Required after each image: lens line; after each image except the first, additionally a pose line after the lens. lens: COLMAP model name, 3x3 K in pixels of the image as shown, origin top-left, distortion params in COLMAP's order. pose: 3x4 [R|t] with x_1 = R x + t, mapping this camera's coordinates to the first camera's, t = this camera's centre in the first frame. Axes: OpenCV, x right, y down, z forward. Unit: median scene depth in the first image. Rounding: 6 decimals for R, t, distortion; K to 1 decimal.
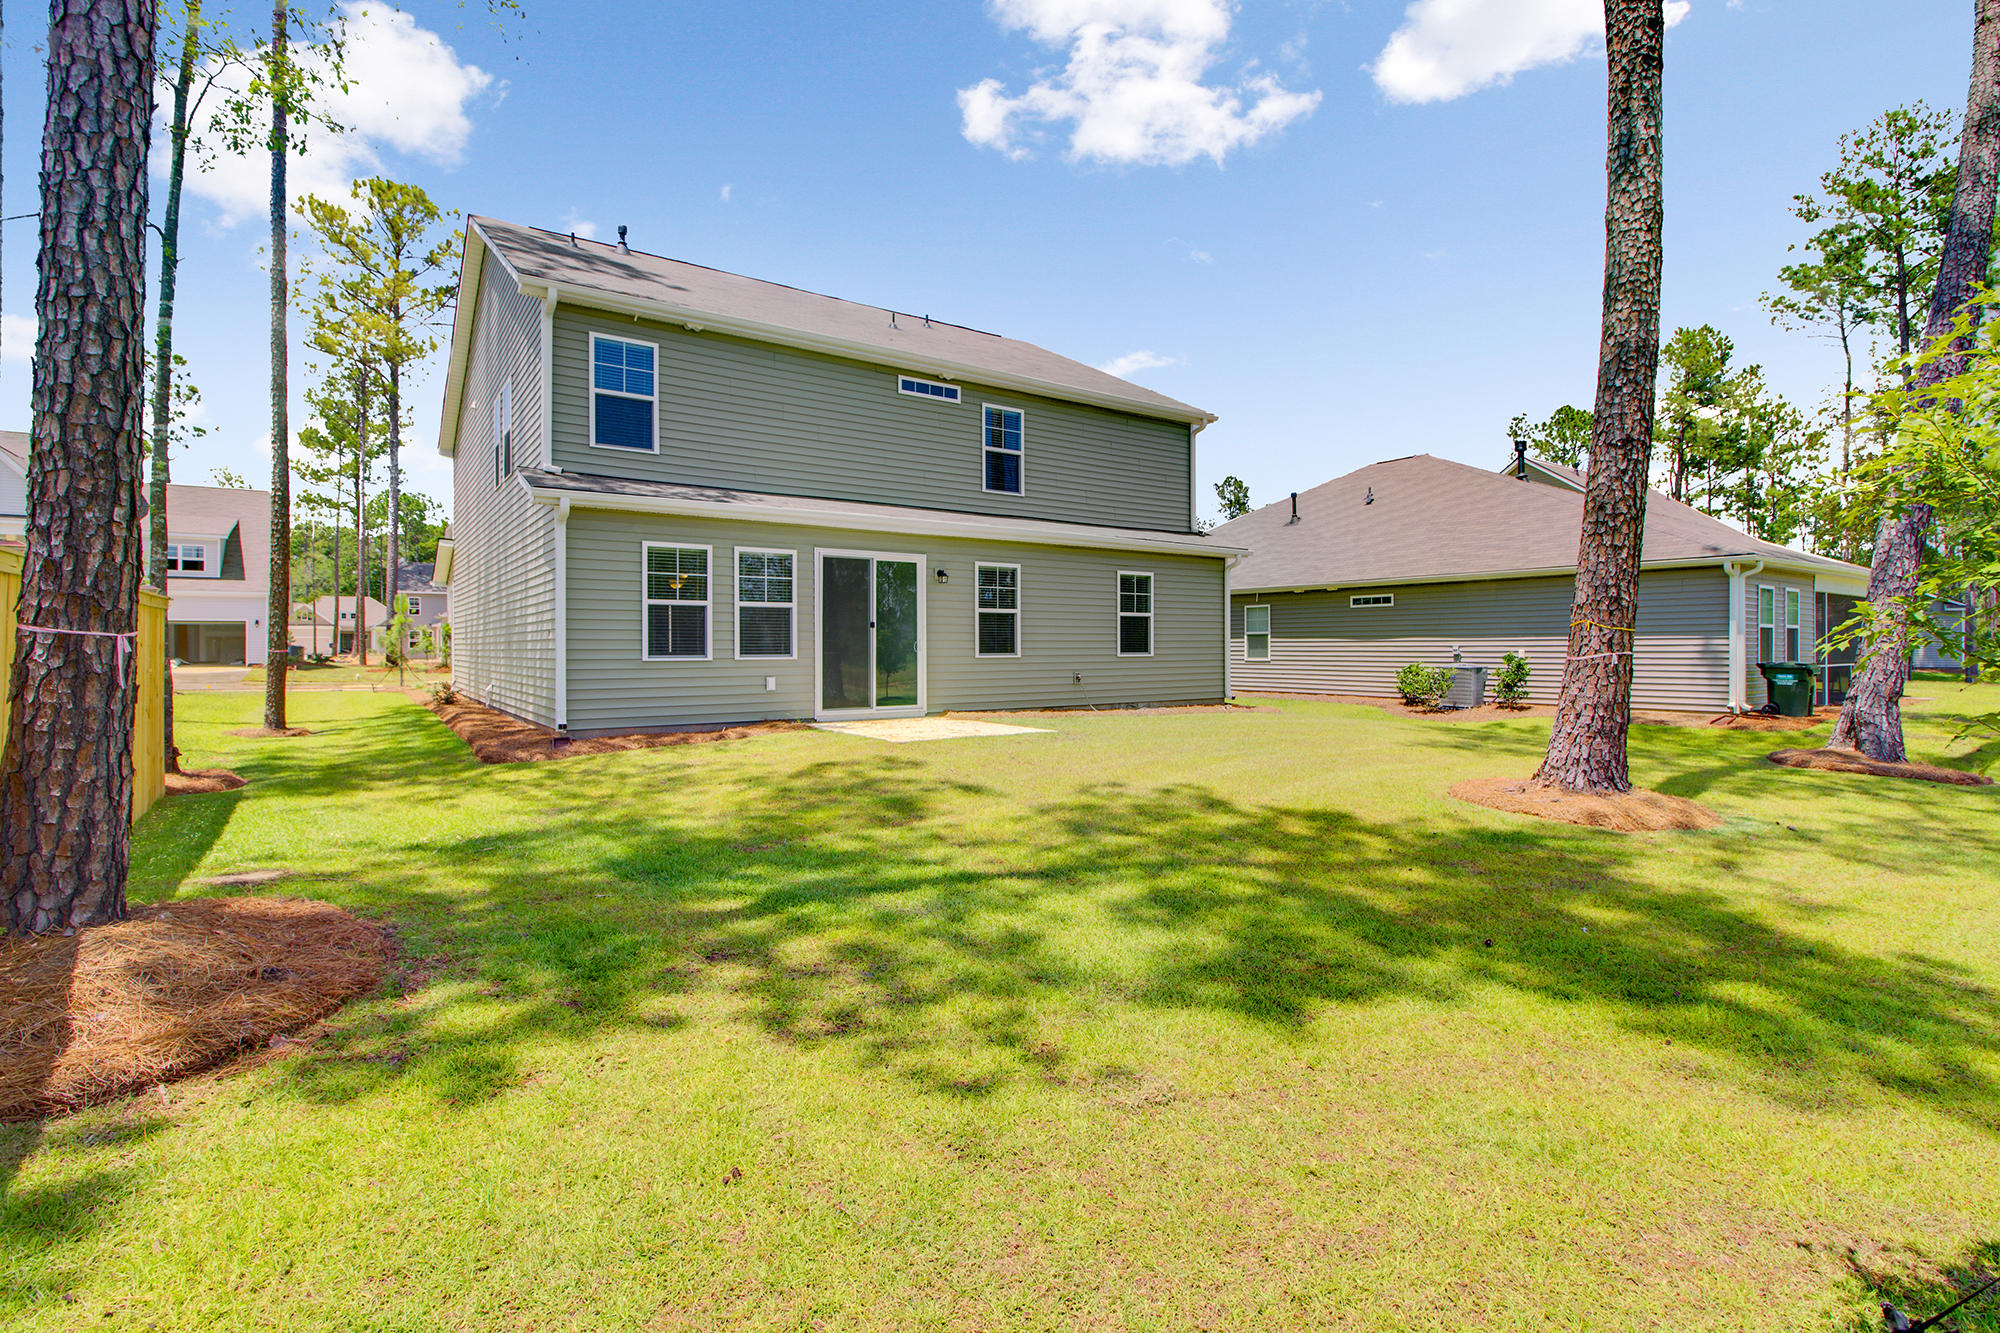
lens RADIAL K [[908.1, 0, 1019.3], [0, 908.1, 660.3], [0, 0, 1]] dist [0.001565, 0.001436]
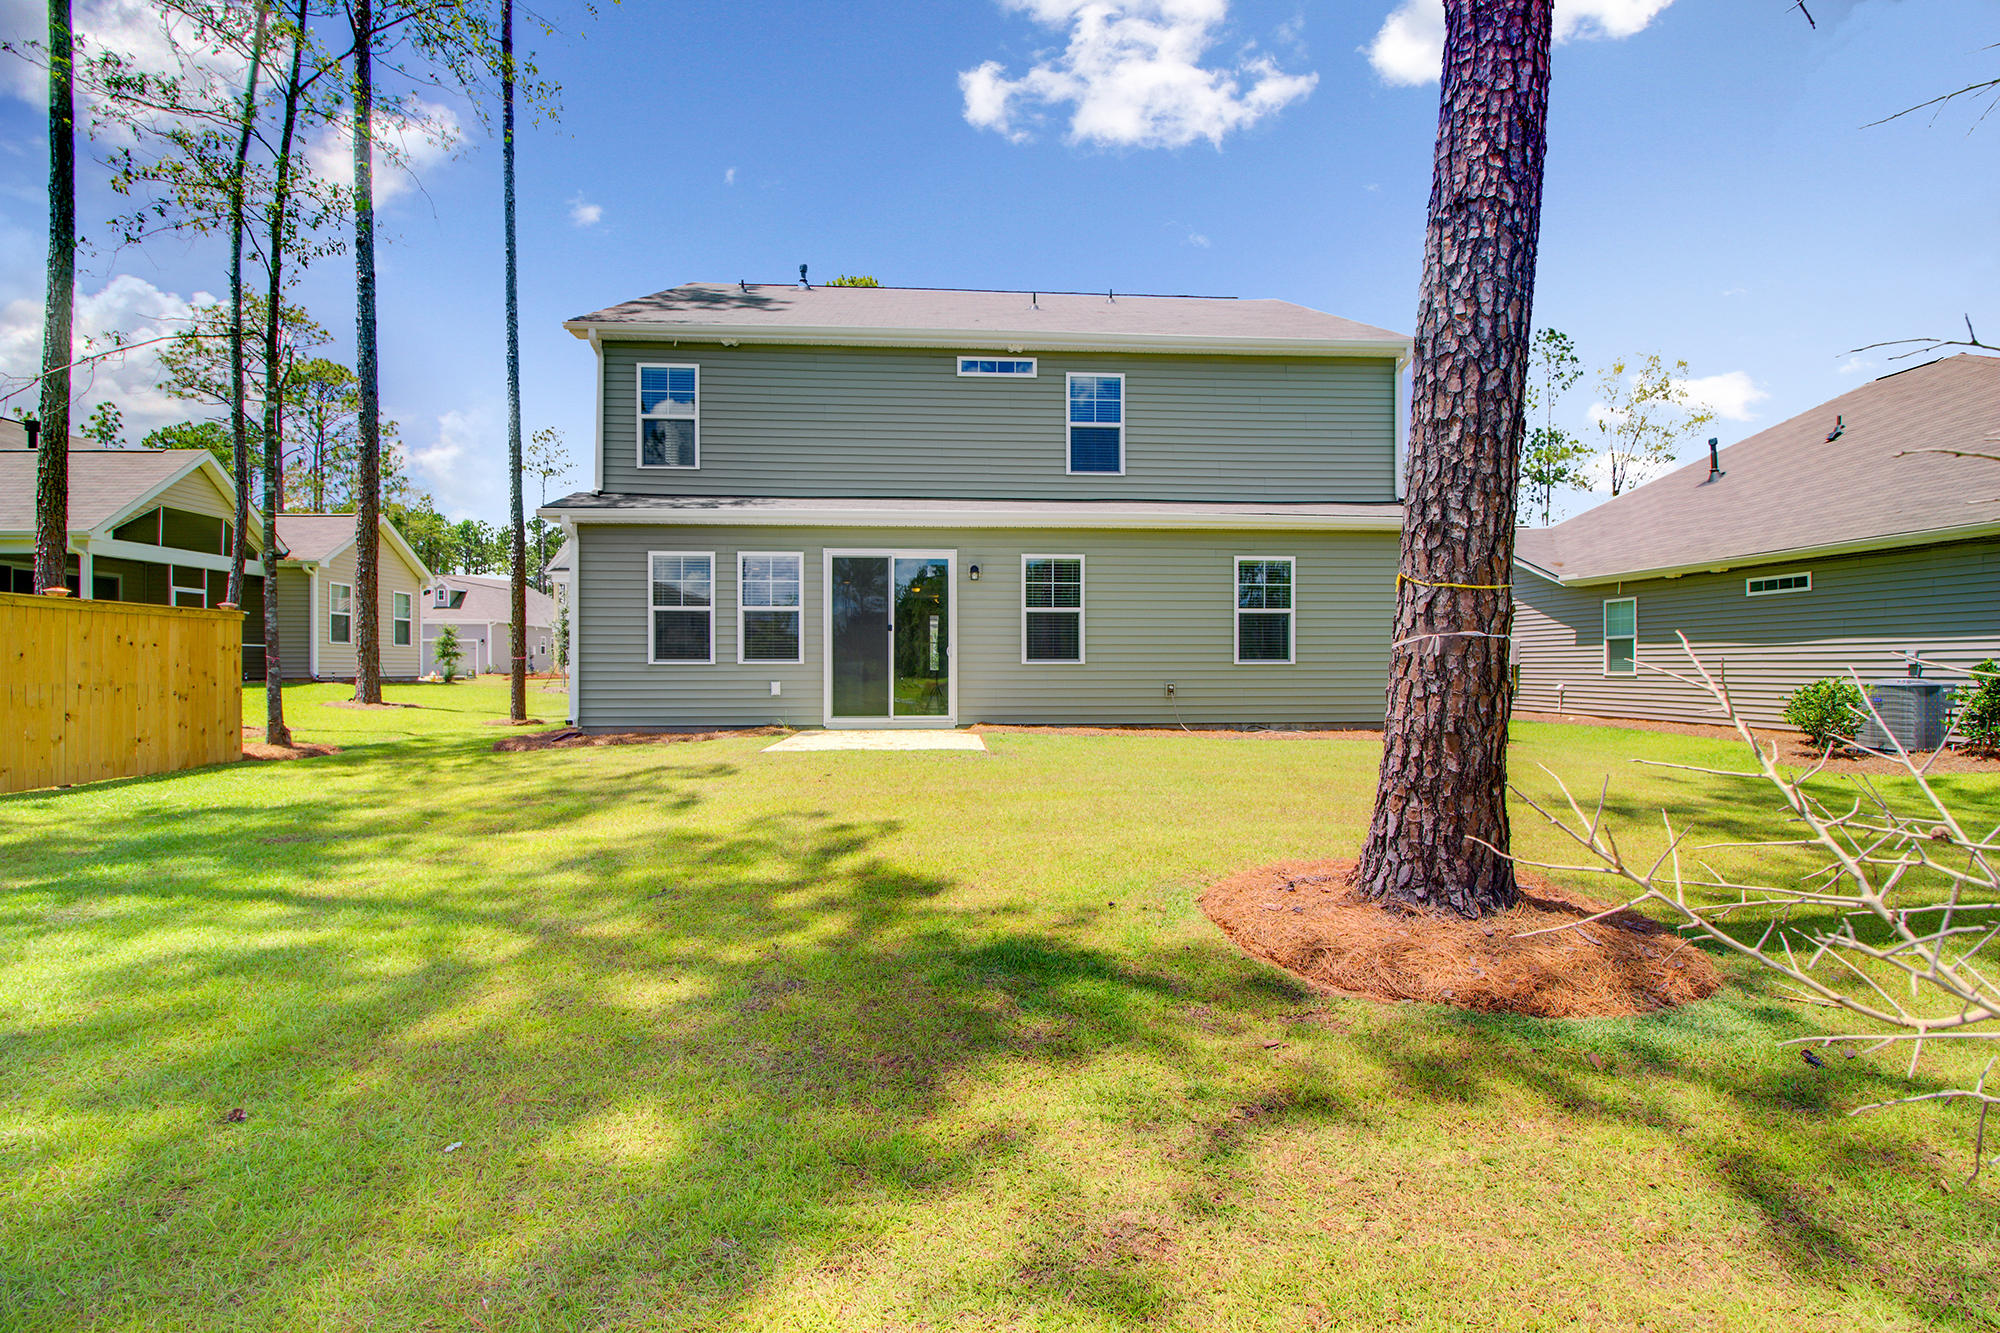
lens RADIAL K [[908.1, 0, 996.4], [0, 908.1, 674.2], [0, 0, 1]] dist [0.001565, 0.001436]
pose [[0.857216, 0.006045, -0.514922, 0.396519], [-0.008995, 0.999954, -0.003235, 0.010213], [0.514879, 0.007405, 0.857231, 0.248948]]
